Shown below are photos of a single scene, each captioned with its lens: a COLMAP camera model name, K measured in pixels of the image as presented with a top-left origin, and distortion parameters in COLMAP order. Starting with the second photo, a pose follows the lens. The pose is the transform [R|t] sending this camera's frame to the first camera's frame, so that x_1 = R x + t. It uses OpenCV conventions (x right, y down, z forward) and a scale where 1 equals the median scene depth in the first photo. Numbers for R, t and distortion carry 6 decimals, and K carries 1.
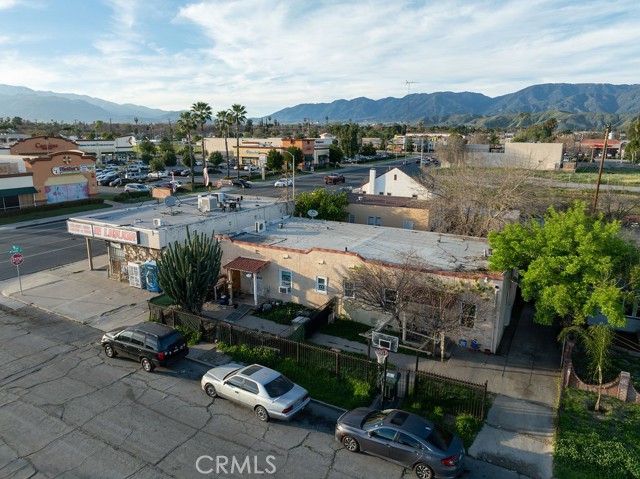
lens RADIAL K [[452.7, 0, 321.5], [0, 452.7, 237.7], [0, 0, 1]] dist [-0.034604, 0.022218]
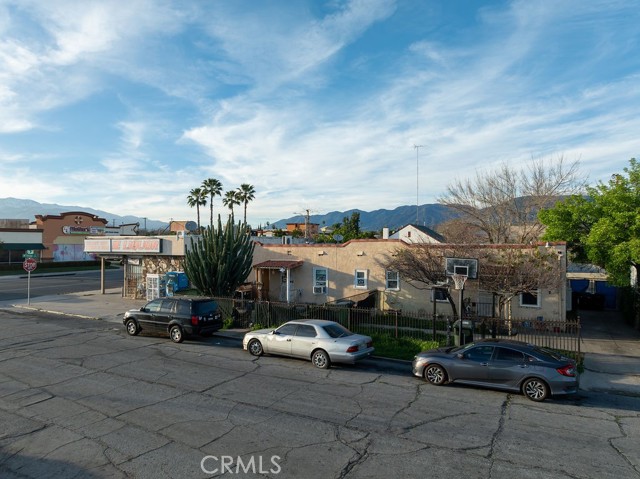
lens RADIAL K [[452.7, 0, 321.5], [0, 452.7, 237.7], [0, 0, 1]] dist [-0.034604, 0.022218]
pose [[0.999921, -0.002742, 0.012235, -0.092769], [0.005568, 0.971412, -0.237335, 0.243830], [-0.011235, 0.237385, 0.971351, 0.081008]]
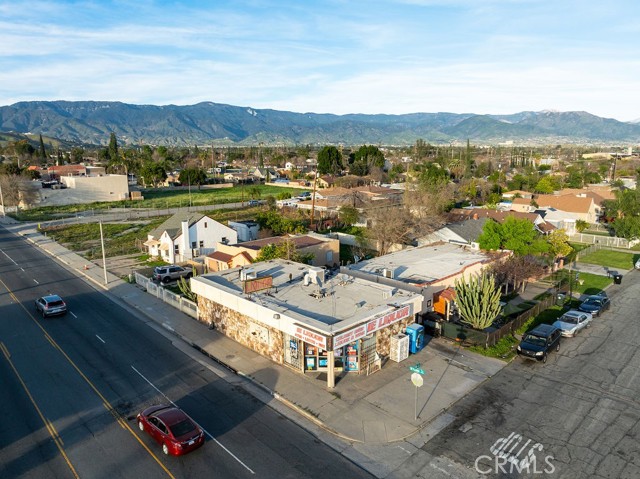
lens RADIAL K [[447.6, 0, 321.3], [0, 447.6, 238.4], [0, 0, 1]] dist [-0.031291, 0.017787]
pose [[0.292559, -0.192930, 0.936583, -1.632026], [0.224682, 0.965885, 0.128782, -0.395089], [-0.929477, 0.172757, 0.325927, 0.948537]]
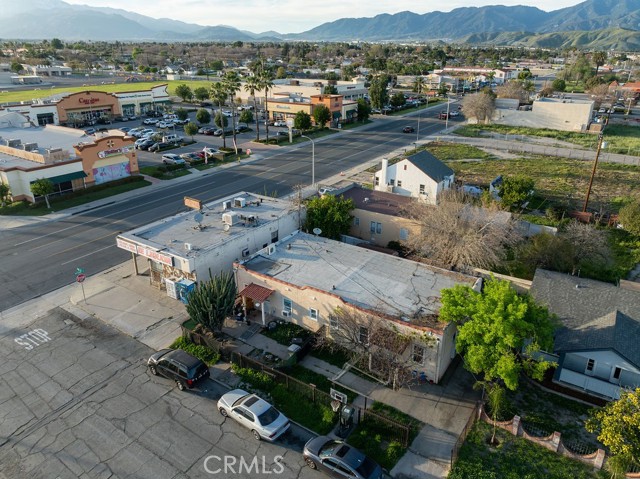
lens RADIAL K [[454.2, 0, 331.4], [0, 454.2, 220.3], [0, 0, 1]] dist [-0.027889, 0.009784]
pose [[0.997931, 0.025214, -0.059151, 0.120680], [-0.017169, 0.990997, 0.132779, -0.334210], [0.061967, -0.131489, 0.989379, -0.234832]]
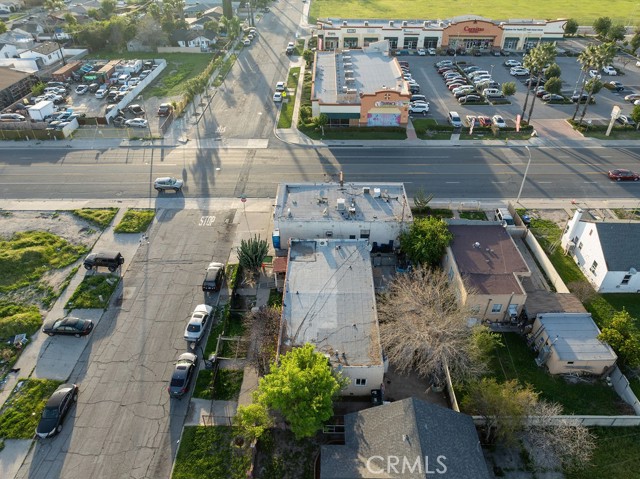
lens RADIAL K [[447.6, 0, 321.3], [0, 447.6, 238.4], [0, 0, 1]] dist [-0.031291, 0.017787]
pose [[0.475750, 0.513477, -0.714145, 1.193840], [-0.196079, 0.853397, 0.482976, -0.974684], [0.857447, -0.089747, 0.506686, 0.265675]]
